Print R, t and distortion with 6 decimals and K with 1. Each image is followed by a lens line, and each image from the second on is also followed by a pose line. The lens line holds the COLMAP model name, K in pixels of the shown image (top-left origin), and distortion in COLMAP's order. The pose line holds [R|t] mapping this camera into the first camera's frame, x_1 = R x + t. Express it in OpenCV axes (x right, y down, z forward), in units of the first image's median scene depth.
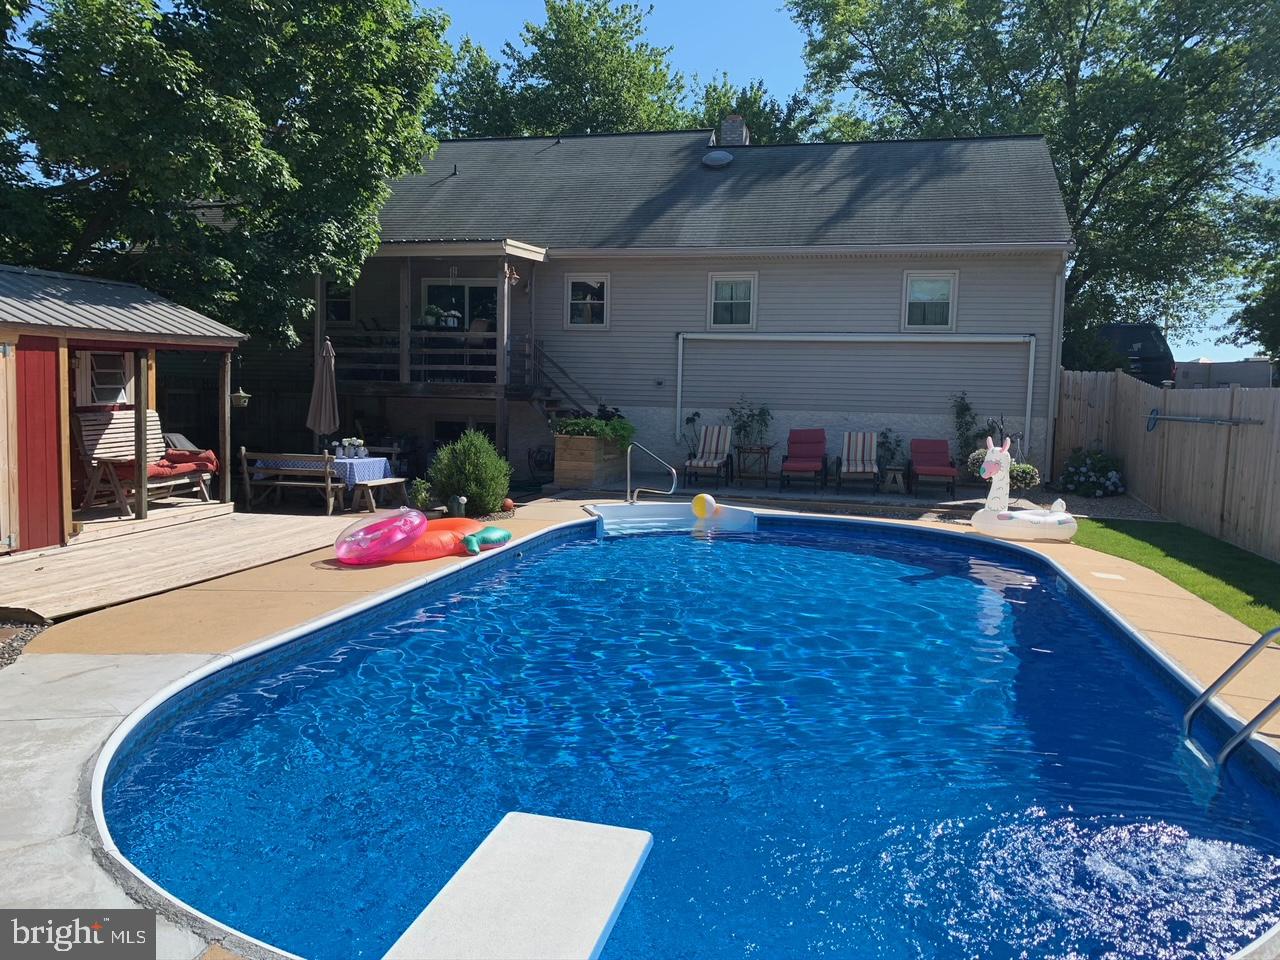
lens RADIAL K [[968.2, 0, 636.1], [0, 968.2, 467.8], [0, 0, 1]] dist [0.101879, -0.122791]
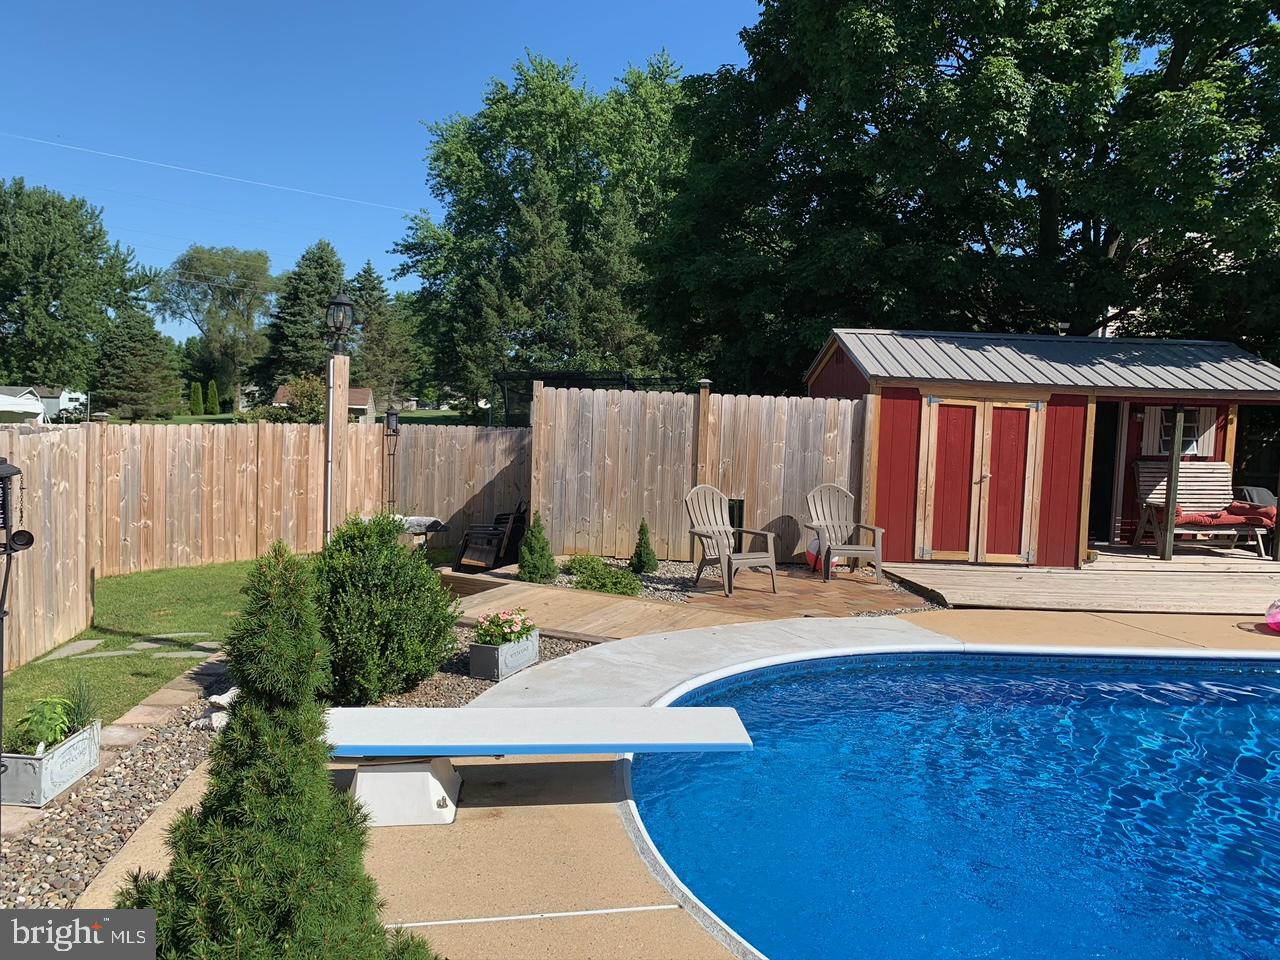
lens RADIAL K [[983.6, 0, 642.7], [0, 983.6, 481.3], [0, 0, 1]] dist [0.035599, -0.042220]
pose [[0.320509, 0.062693, -0.945168, 0.333130], [-0.107259, 0.993792, 0.029546, -0.004532], [0.941153, 0.091908, 0.325244, 0.093040]]
